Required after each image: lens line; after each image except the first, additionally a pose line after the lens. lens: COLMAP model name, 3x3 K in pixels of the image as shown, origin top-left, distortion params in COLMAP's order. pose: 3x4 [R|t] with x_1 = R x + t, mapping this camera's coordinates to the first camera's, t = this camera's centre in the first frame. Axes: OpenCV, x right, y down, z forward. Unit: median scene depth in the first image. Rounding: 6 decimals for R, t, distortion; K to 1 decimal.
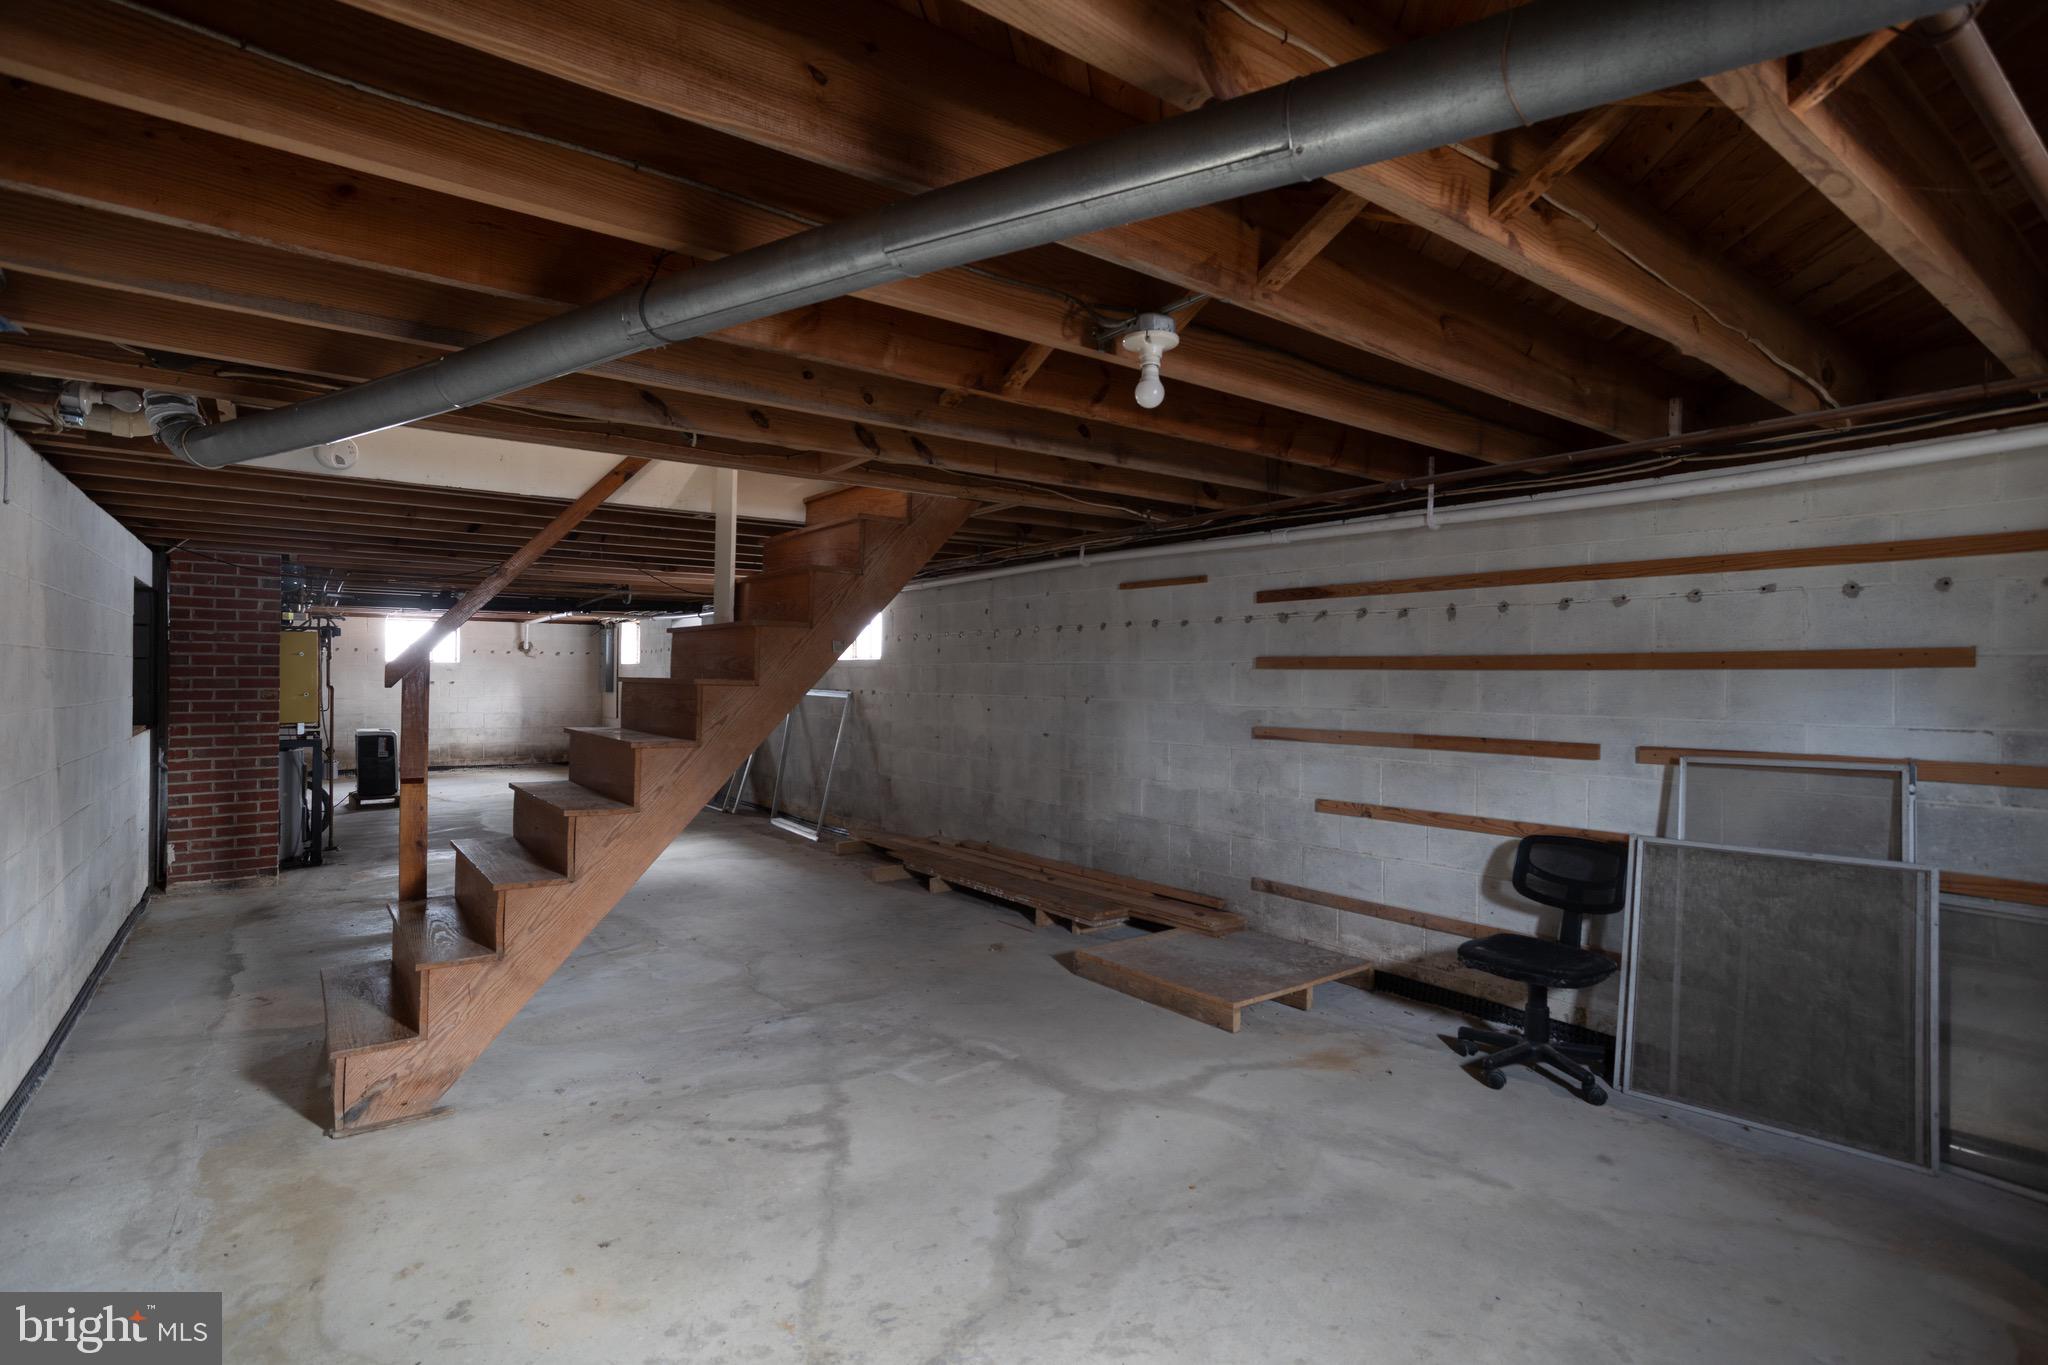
lens RADIAL K [[992.4, 0, 1026.2], [0, 992.4, 676.3], [0, 0, 1]] dist [-0.001073, -0.000384]
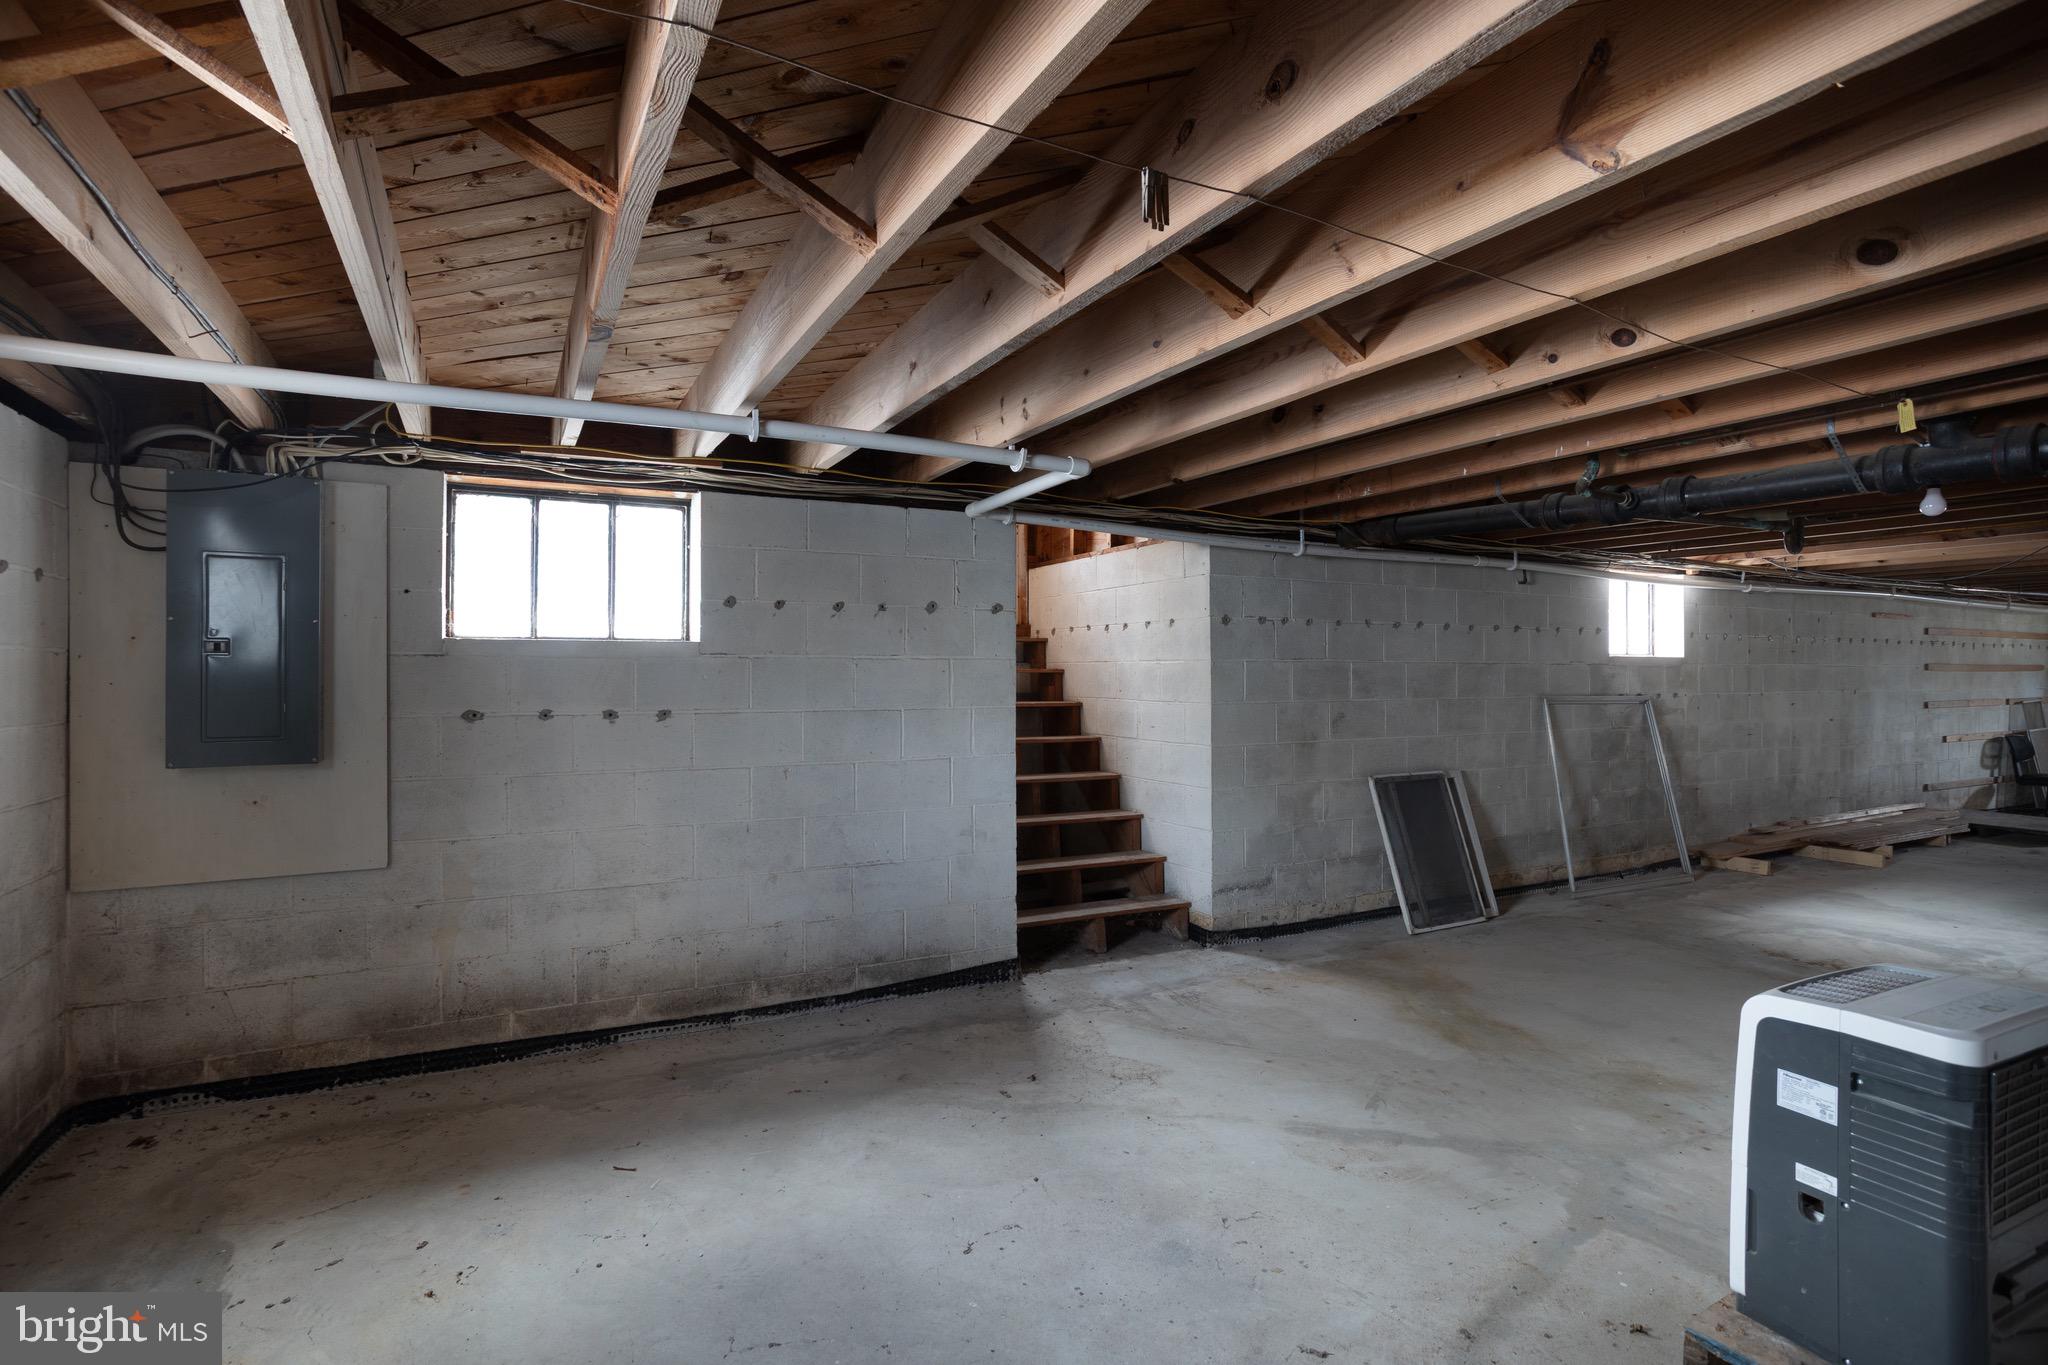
lens RADIAL K [[992.4, 0, 1024.8], [0, 992.4, 674.7], [0, 0, 1]] dist [-0.001073, -0.000384]
pose [[0.152107, -0.007723, 0.988334, -1.296140], [0.003225, 0.999968, 0.007318, -0.012425], [-0.988359, 0.002074, 0.152127, 1.676574]]
